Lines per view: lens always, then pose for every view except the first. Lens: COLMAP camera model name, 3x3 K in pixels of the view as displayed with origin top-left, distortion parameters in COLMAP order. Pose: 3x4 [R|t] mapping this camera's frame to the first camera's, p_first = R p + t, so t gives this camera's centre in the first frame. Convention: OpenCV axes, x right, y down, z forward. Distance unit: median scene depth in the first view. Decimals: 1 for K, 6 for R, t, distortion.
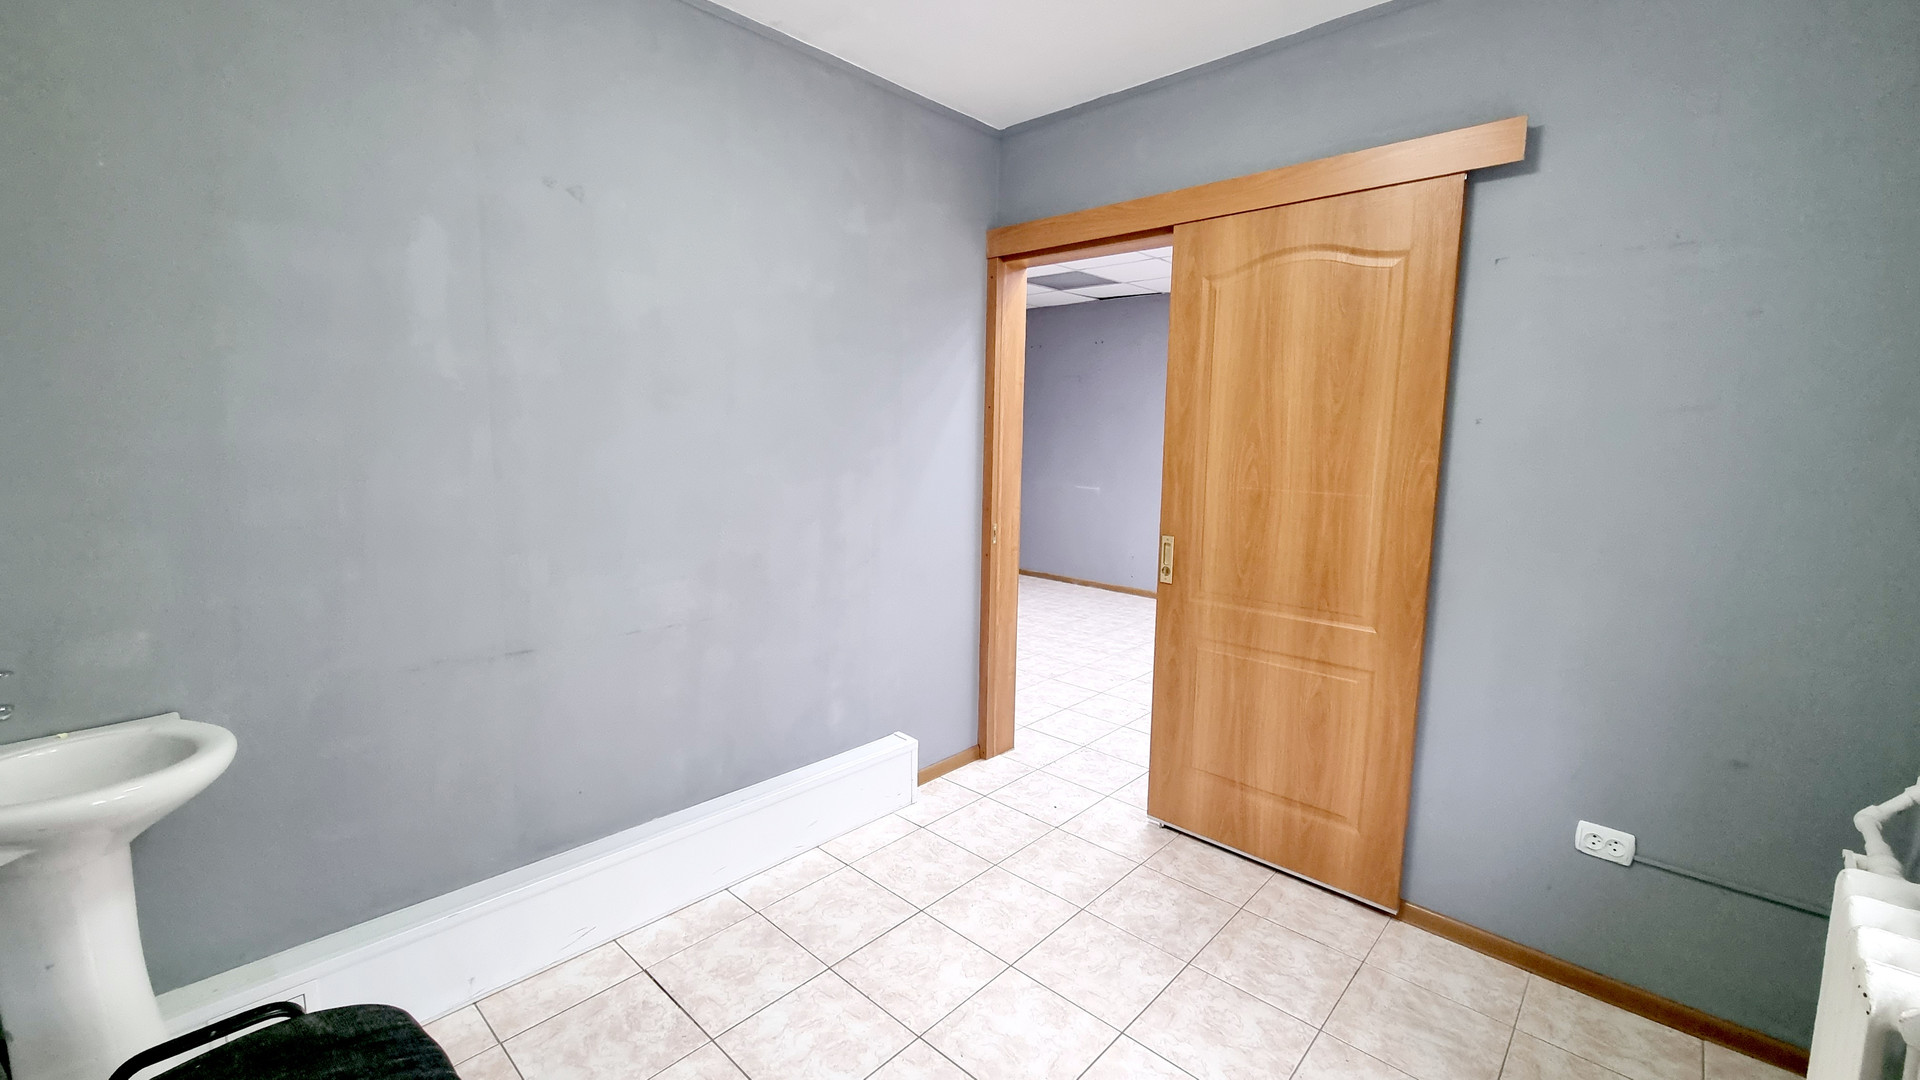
lens RADIAL K [[779.7, 0, 959.9], [0, 779.7, 550.2], [0, 0, 1]] dist [0.001690, -0.000308]
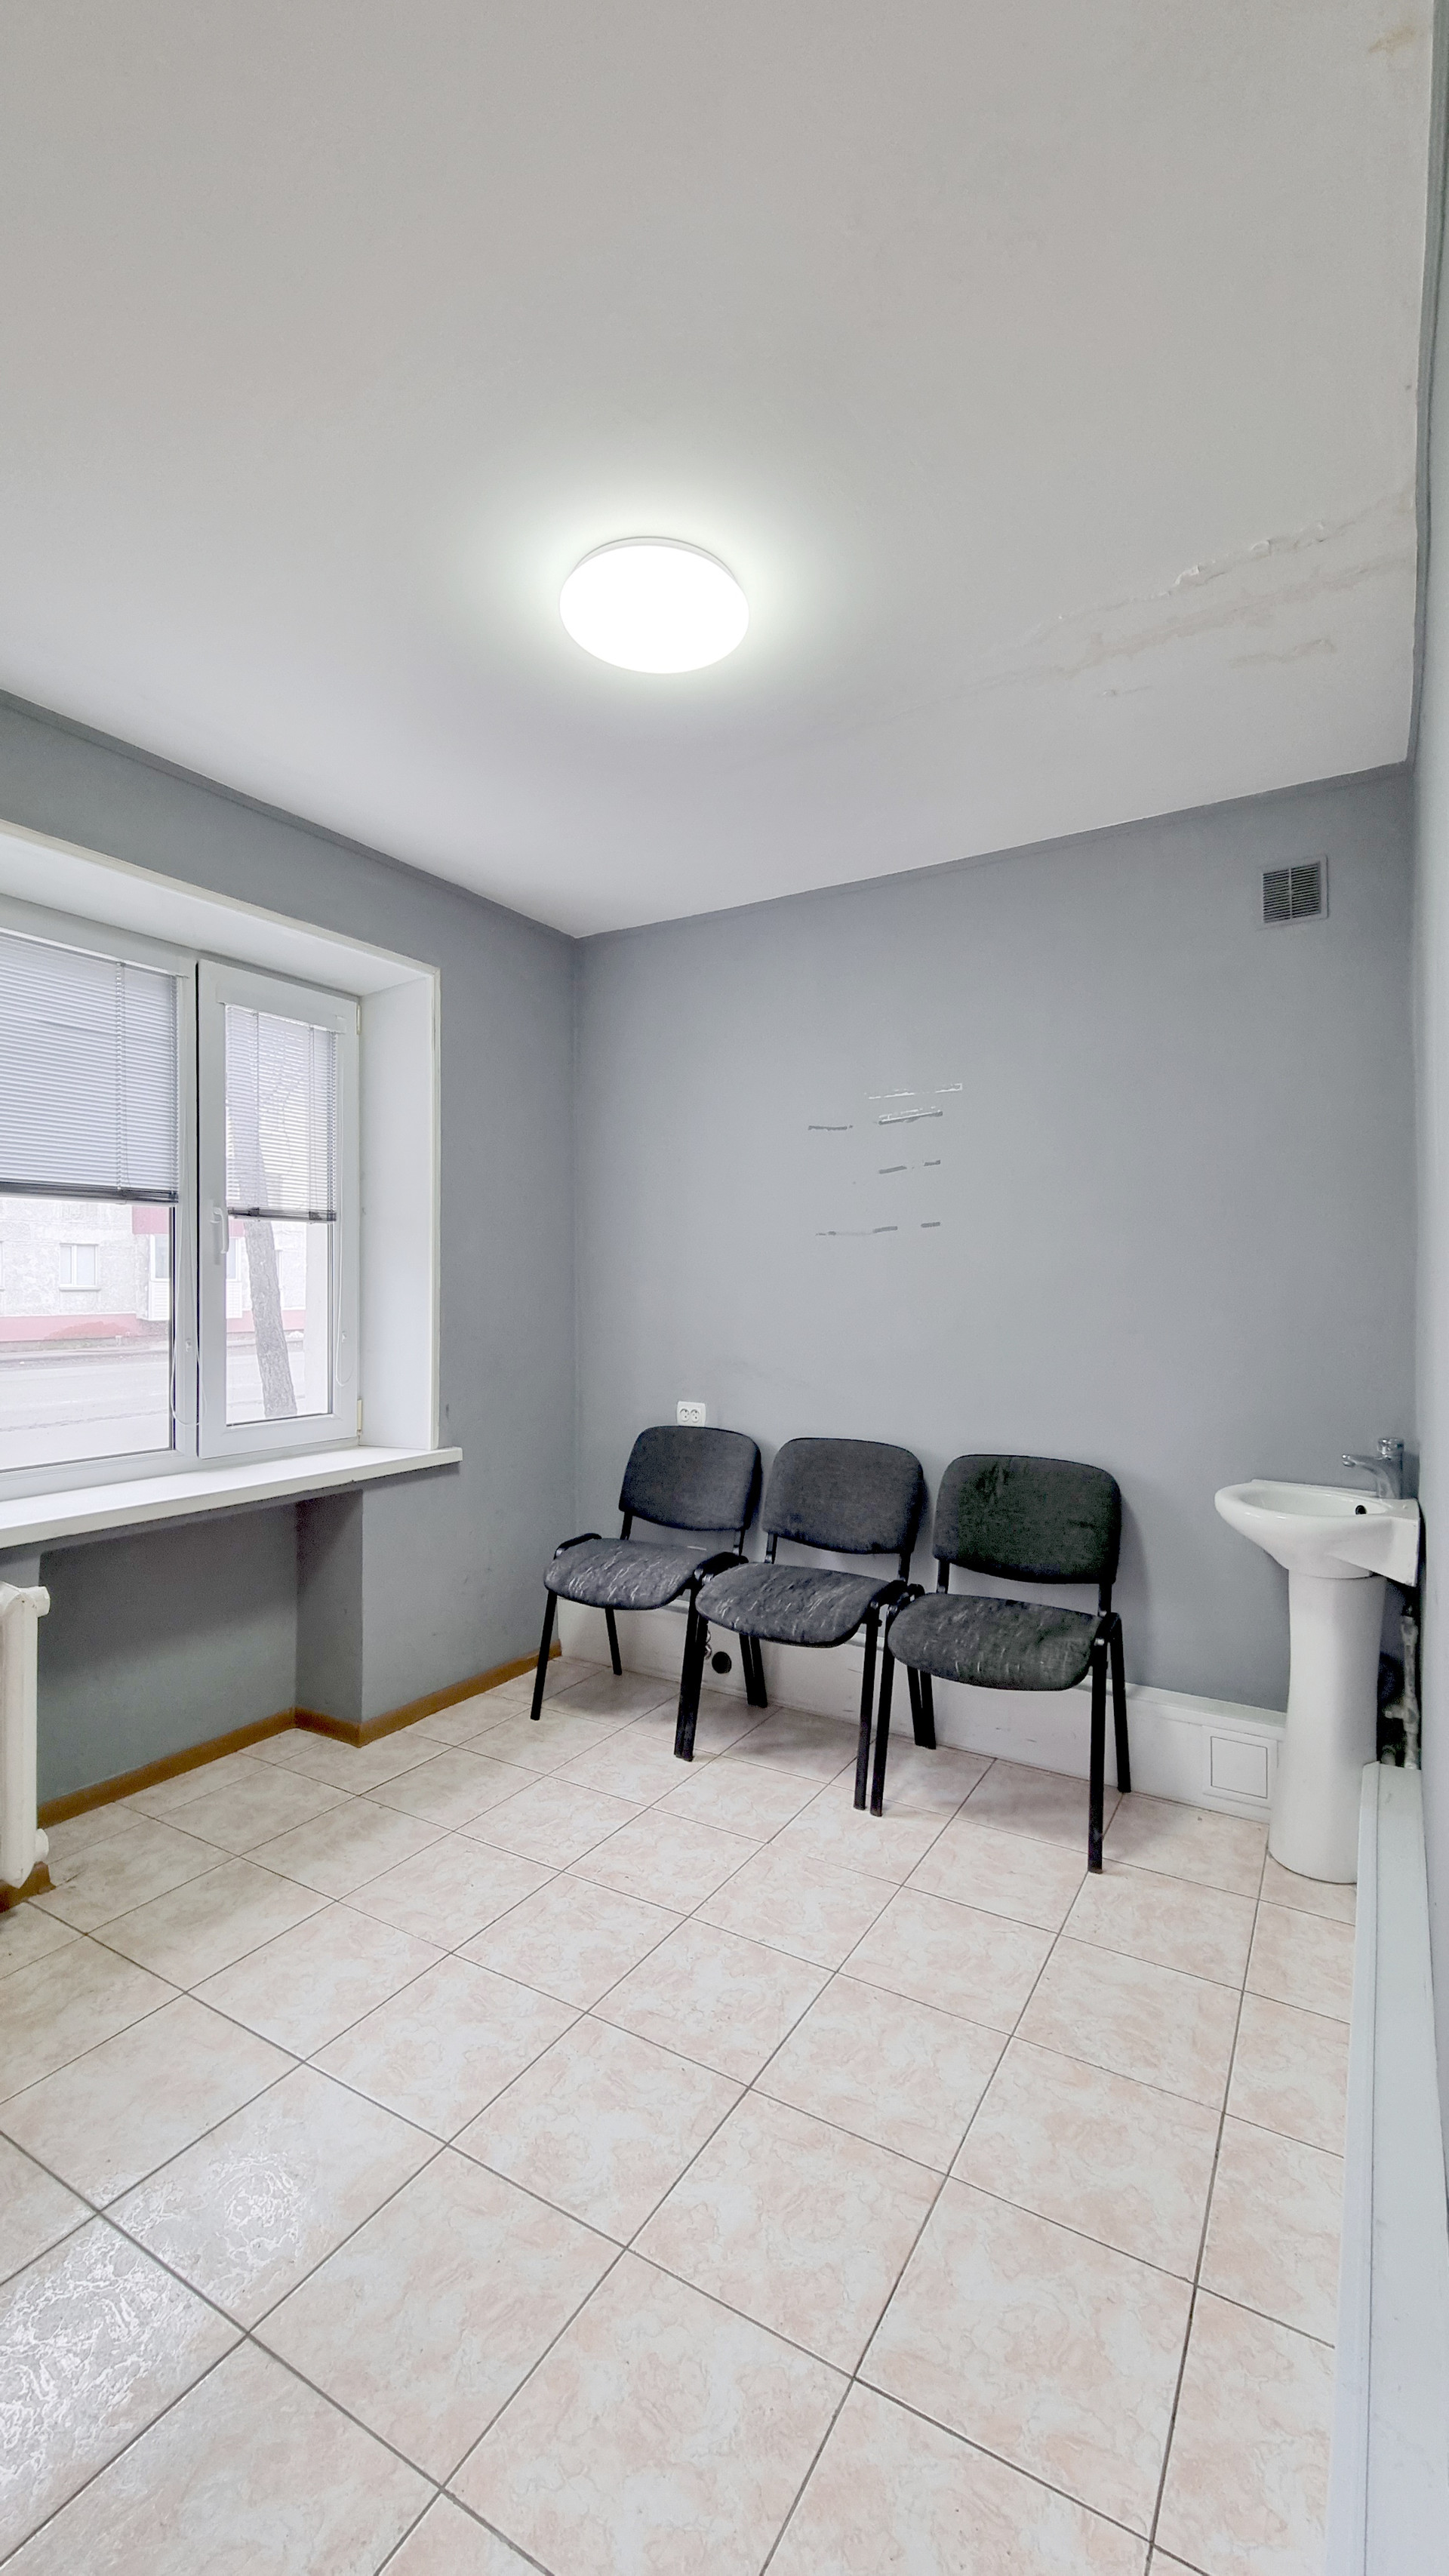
lens RADIAL K [[1046.1, 0, 729.1], [0, 1046.1, 1293.8], [0, 0, 1]] dist [0.001690, -0.000308]
pose [[-0.977917, -0.015638, -0.208409, 0.158634], [-0.049395, 0.986239, 0.157773, -0.208590], [0.203074, 0.164584, -0.965232, 1.641178]]
